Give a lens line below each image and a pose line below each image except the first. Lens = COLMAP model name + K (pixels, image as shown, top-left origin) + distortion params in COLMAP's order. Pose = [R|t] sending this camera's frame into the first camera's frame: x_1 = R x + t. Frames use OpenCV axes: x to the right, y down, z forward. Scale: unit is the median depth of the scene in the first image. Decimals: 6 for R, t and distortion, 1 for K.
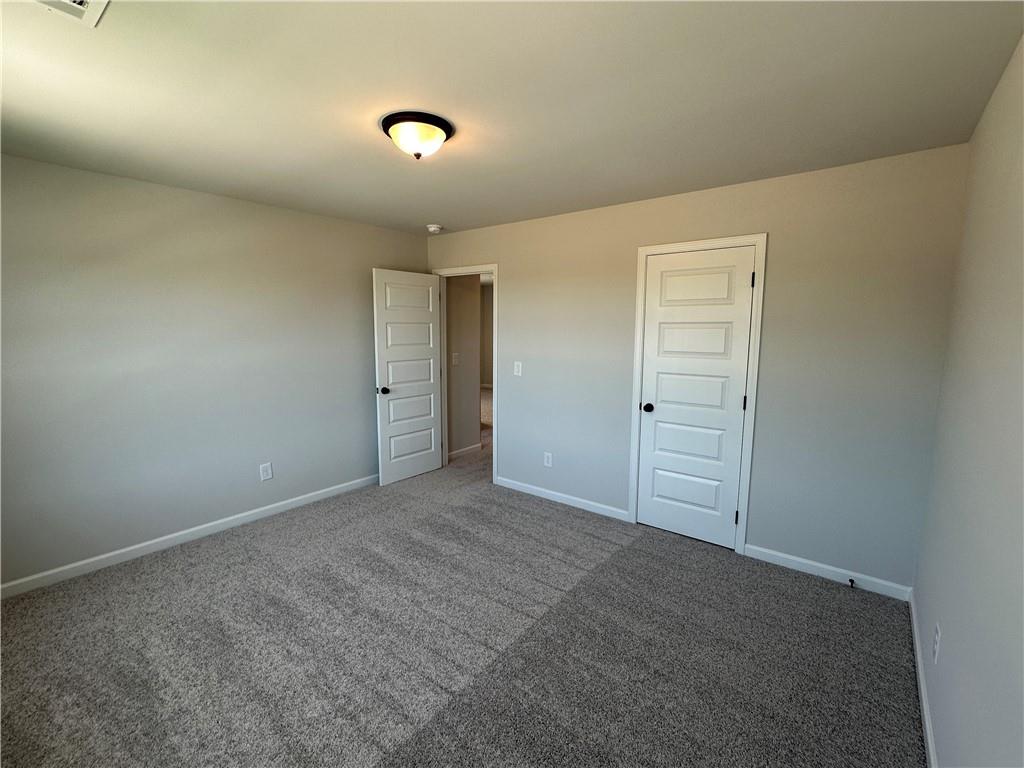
lens RADIAL K [[475.2, 0, 512.0], [0, 475.2, 384.0], [0, 0, 1]] dist [0.001118, 0.000061]
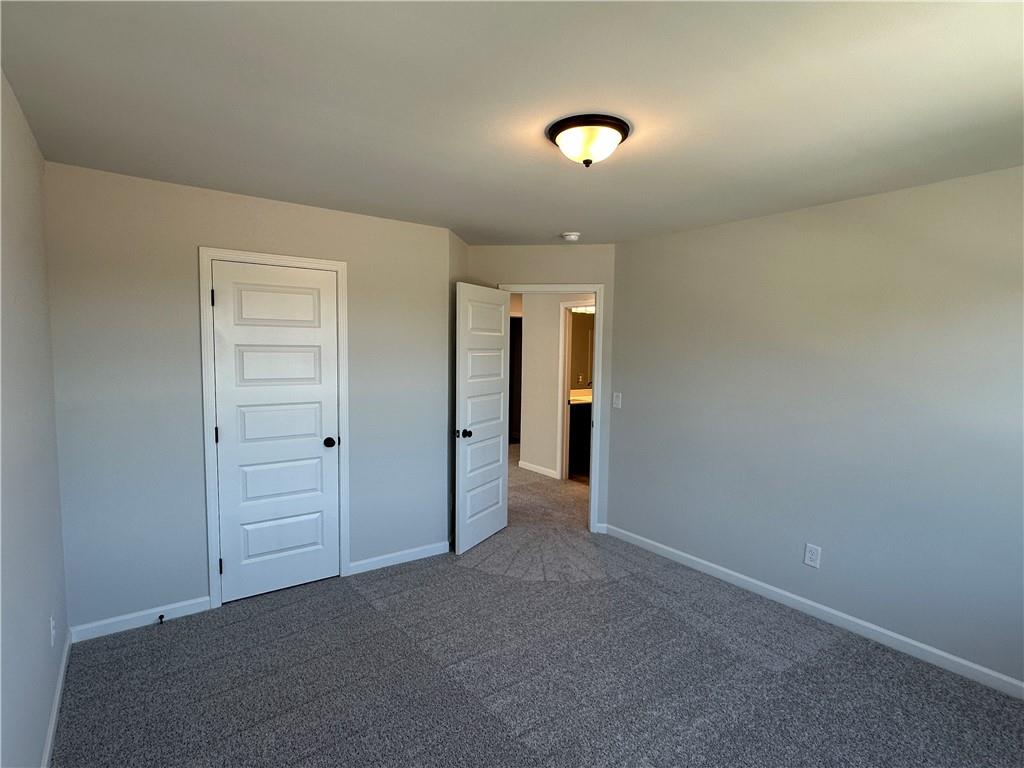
lens RADIAL K [[530.1, 0, 510.4], [0, 530.1, 388.5], [0, 0, 1]] dist [-0.001517, 0.000594]
pose [[0.257710, -0.078205, 0.963052, -0.481924], [0.104611, 0.993118, 0.052653, -0.058510], [-0.960543, 0.087177, 0.264117, 0.345921]]
